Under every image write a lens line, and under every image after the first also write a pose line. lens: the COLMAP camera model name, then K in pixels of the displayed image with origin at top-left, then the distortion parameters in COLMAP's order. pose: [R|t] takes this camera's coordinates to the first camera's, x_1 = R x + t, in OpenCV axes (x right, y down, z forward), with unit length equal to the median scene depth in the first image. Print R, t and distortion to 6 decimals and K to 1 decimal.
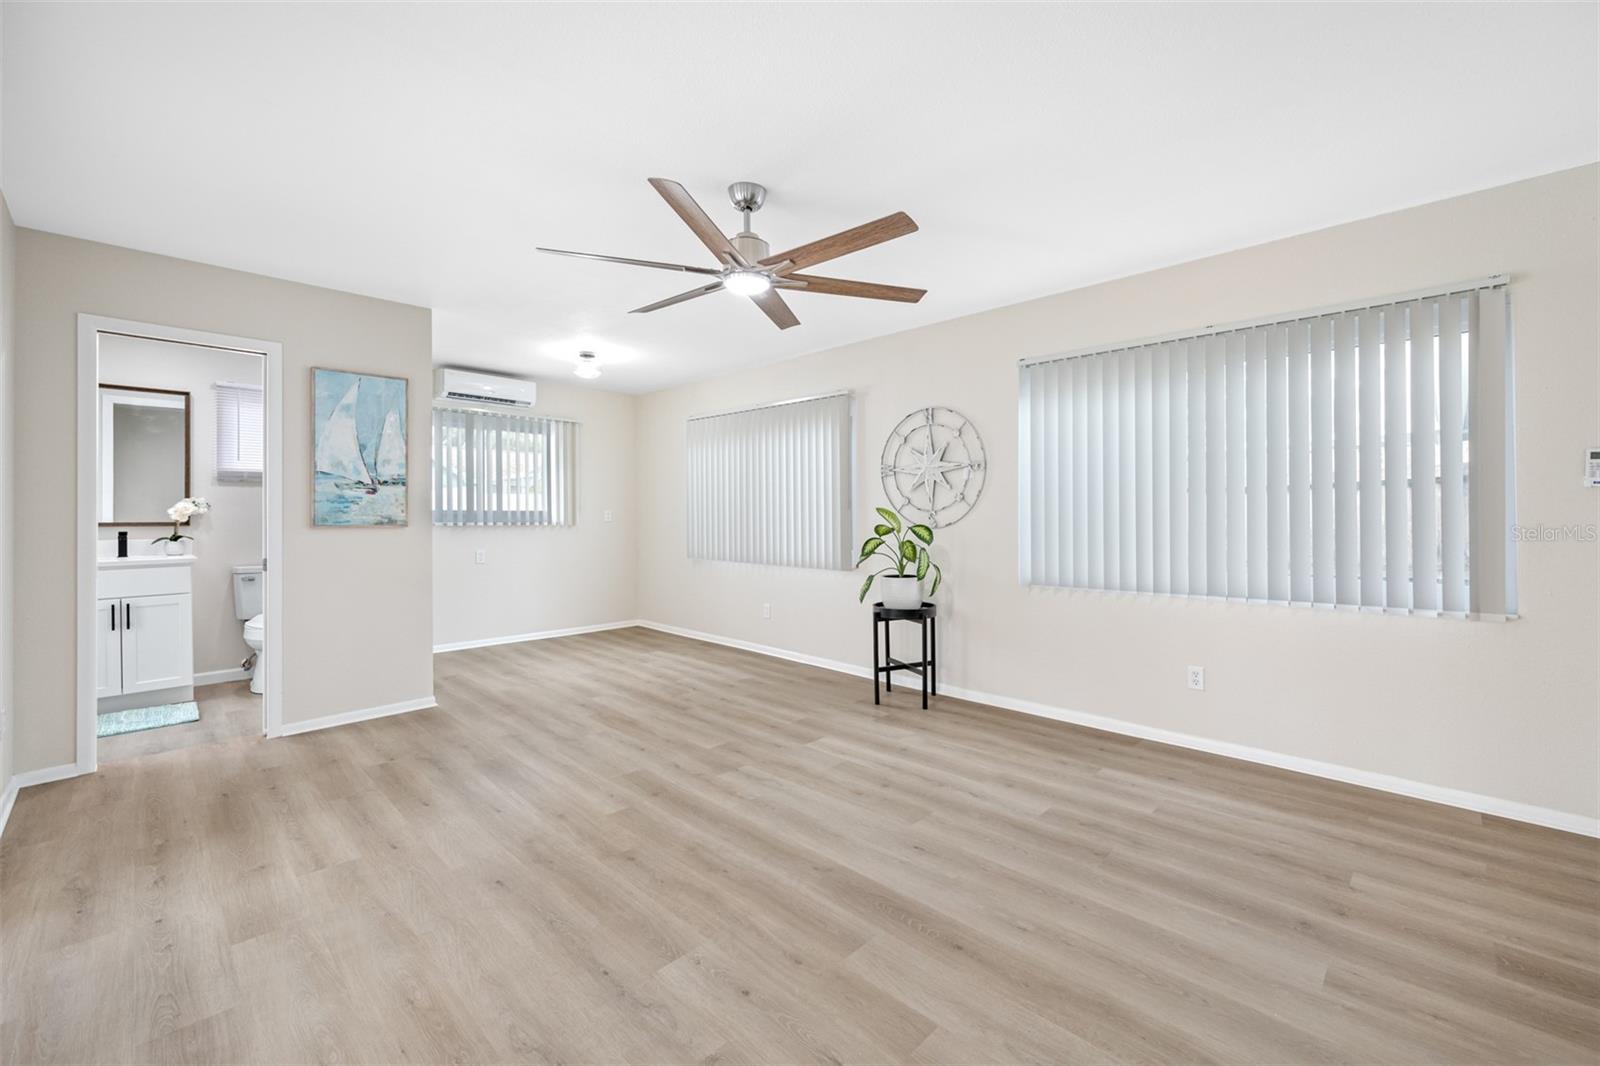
lens RADIAL K [[656.7, 0, 827.8], [0, 656.7, 513.4], [0, 0, 1]] dist [-0.000929, -0.000150]
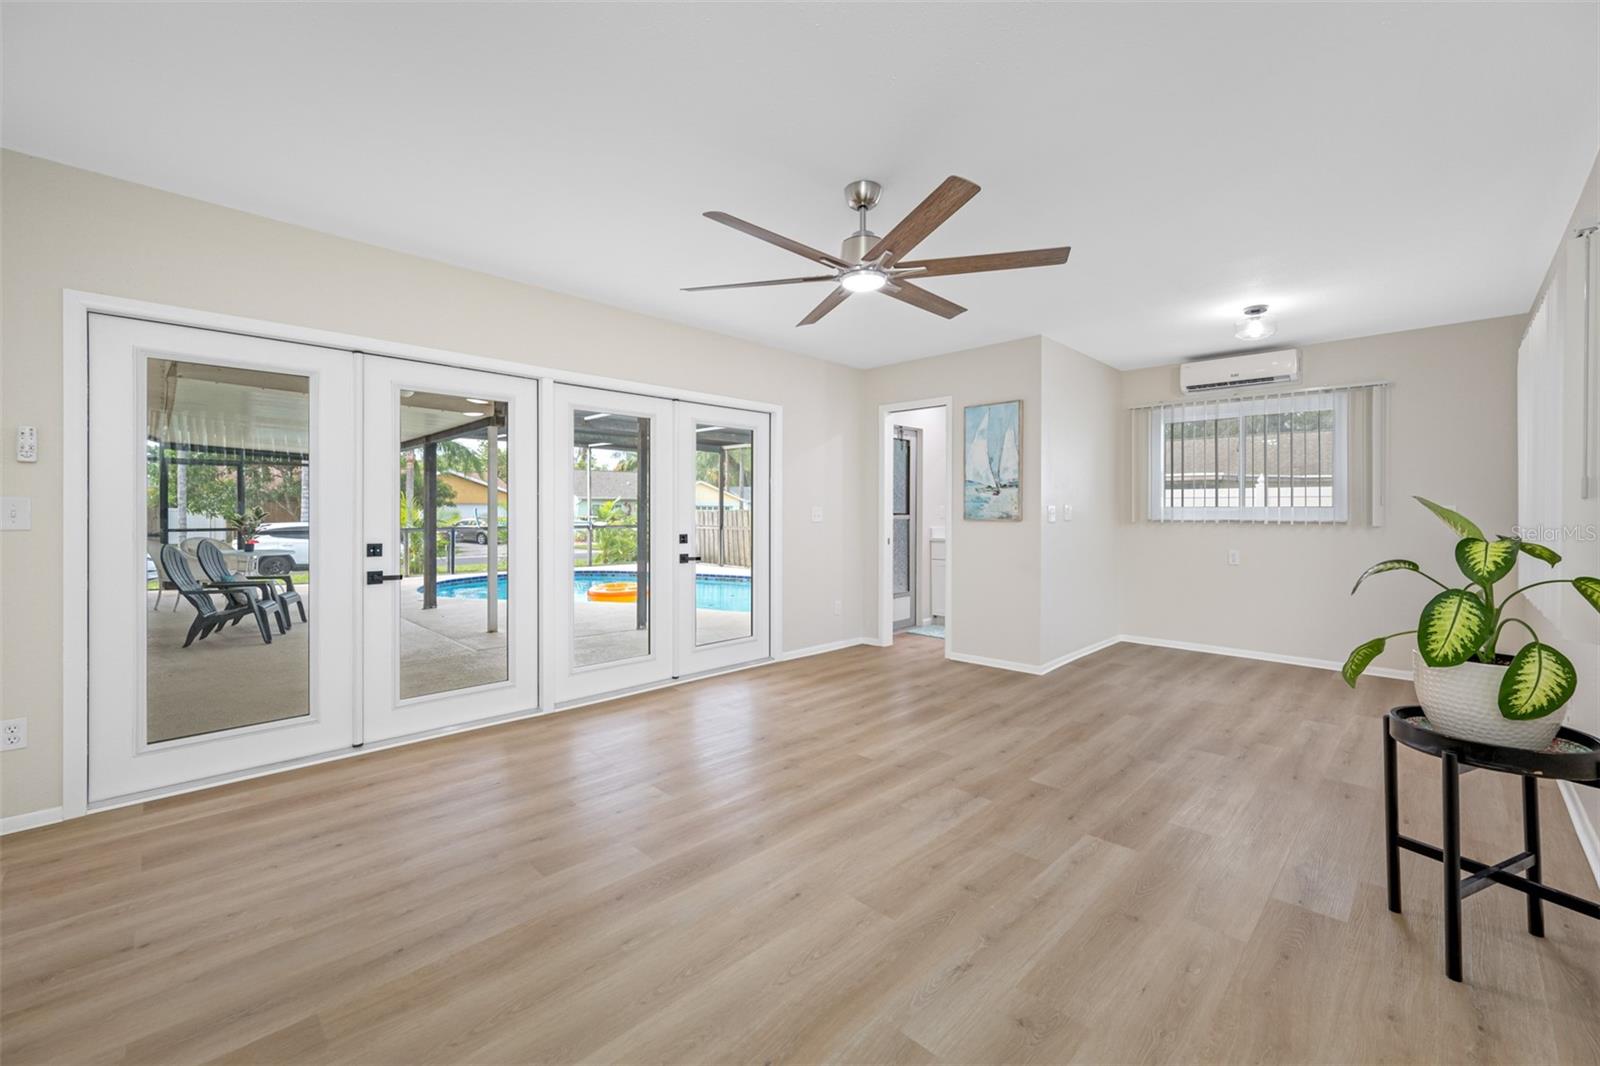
lens RADIAL K [[650.8, 0, 785.9], [0, 650.8, 525.0], [0, 0, 1]] dist [-0.001375, -0.000217]
pose [[-0.048932, 0.021218, -0.998577, 0.767790], [0.001158, 0.999775, 0.021187, 0.002217], [0.998801, -0.000120, -0.048945, 0.803649]]
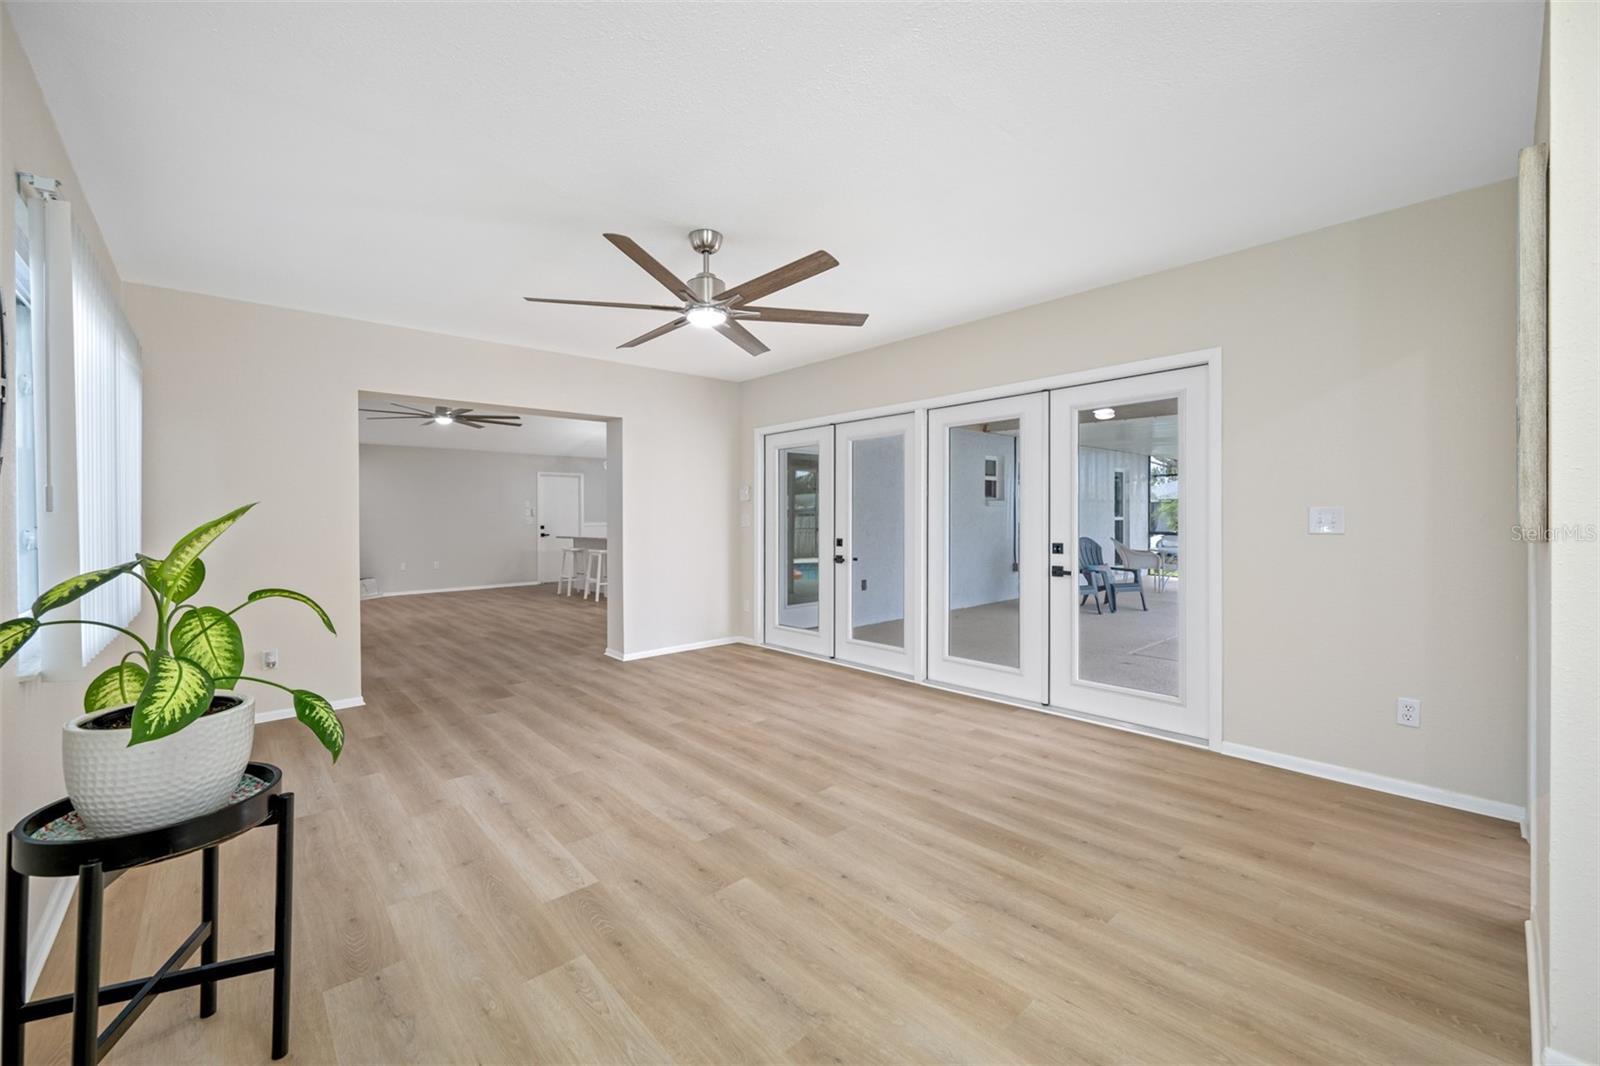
lens RADIAL K [[636.8, 0, 802.7], [0, 636.8, 529.2], [0, 0, 1]] dist [-0.000038, 0.000114]
pose [[-0.996123, 0.008117, 0.087601, -0.331796], [0.009468, 0.999842, 0.015015, 0.002600], [-0.087465, 0.015787, -0.996042, 1.809558]]
